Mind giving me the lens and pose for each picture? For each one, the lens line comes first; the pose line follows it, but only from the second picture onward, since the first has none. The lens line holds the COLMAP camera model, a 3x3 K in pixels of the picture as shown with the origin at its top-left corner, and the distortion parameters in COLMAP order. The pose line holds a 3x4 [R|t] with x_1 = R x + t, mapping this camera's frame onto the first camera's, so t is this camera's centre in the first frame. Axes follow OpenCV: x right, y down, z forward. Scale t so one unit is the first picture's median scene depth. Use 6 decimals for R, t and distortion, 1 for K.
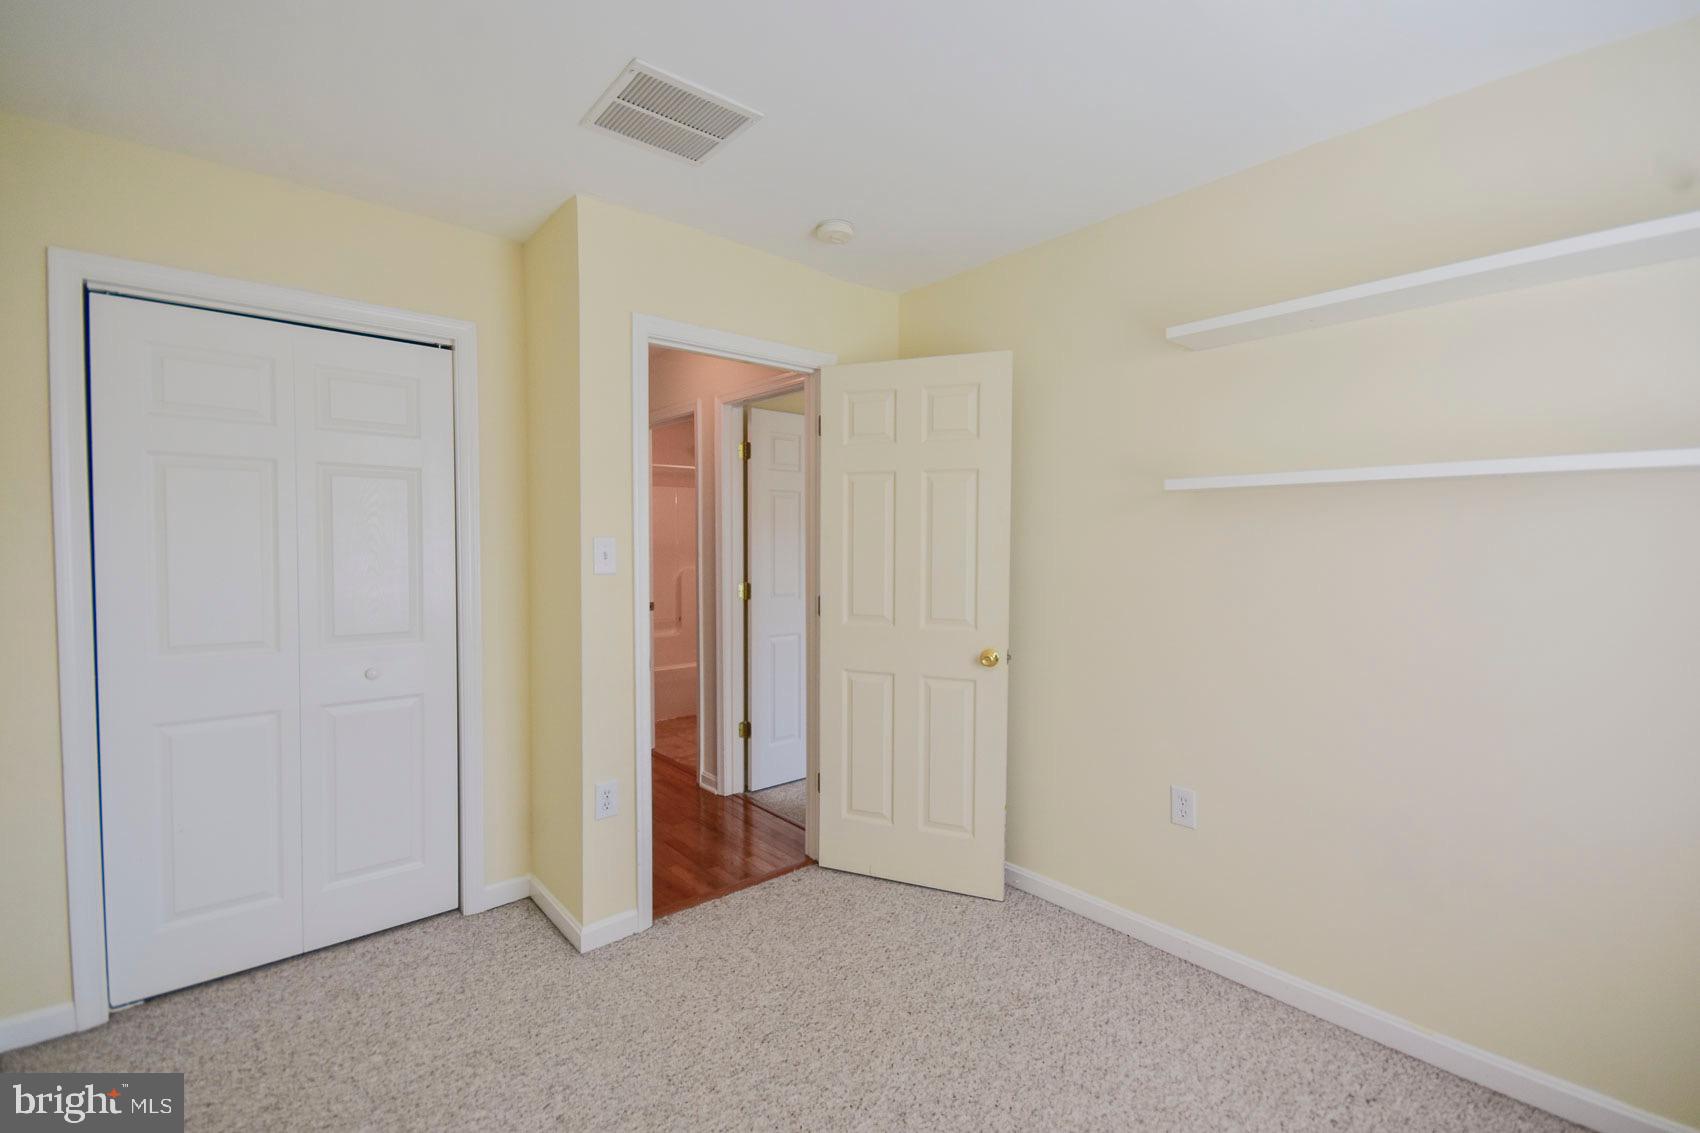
lens RADIAL K [[743.1, 0, 850.0], [0, 743.1, 566.5], [0, 0, 1]] dist [0.030160, -0.015897]
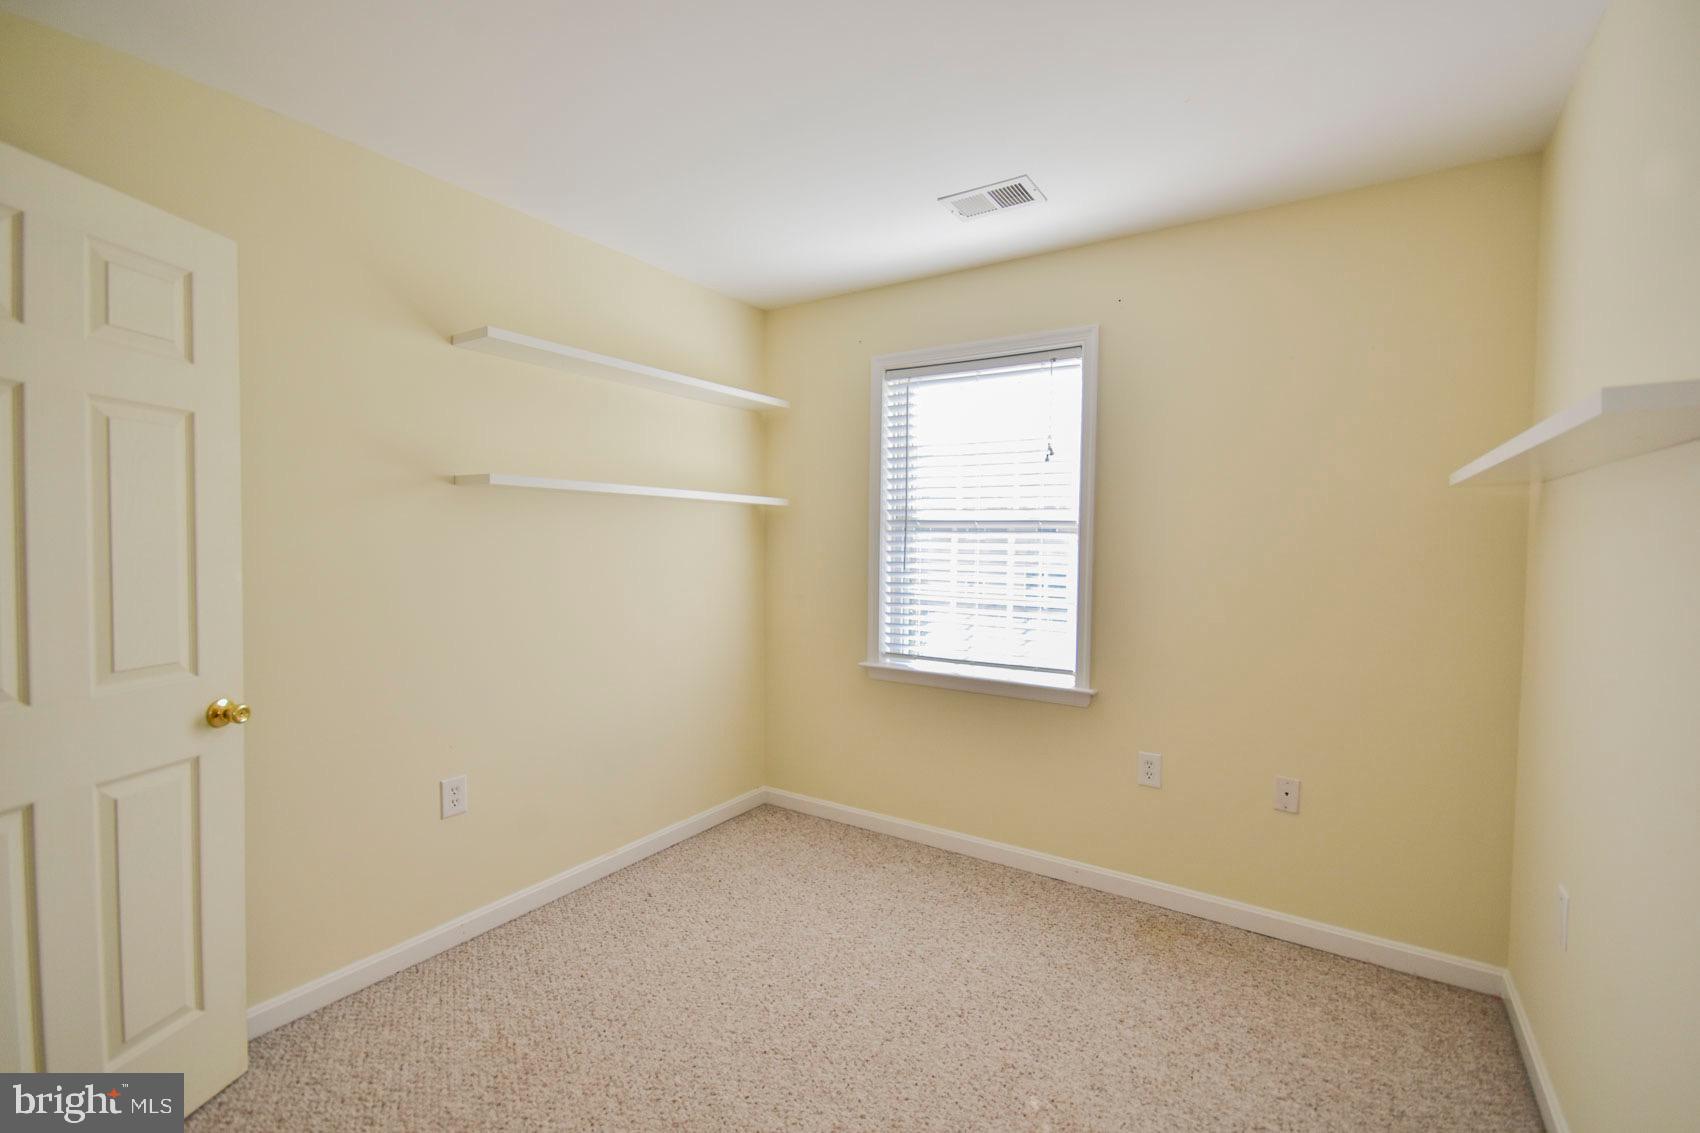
lens RADIAL K [[743.1, 0, 850.0], [0, 743.1, 566.5], [0, 0, 1]] dist [0.030160, -0.015897]
pose [[-0.270973, -0.041180, 0.961706, -0.654332], [0.023702, 0.998496, 0.049433, -0.025091], [-0.962295, 0.036190, -0.269590, 0.743896]]
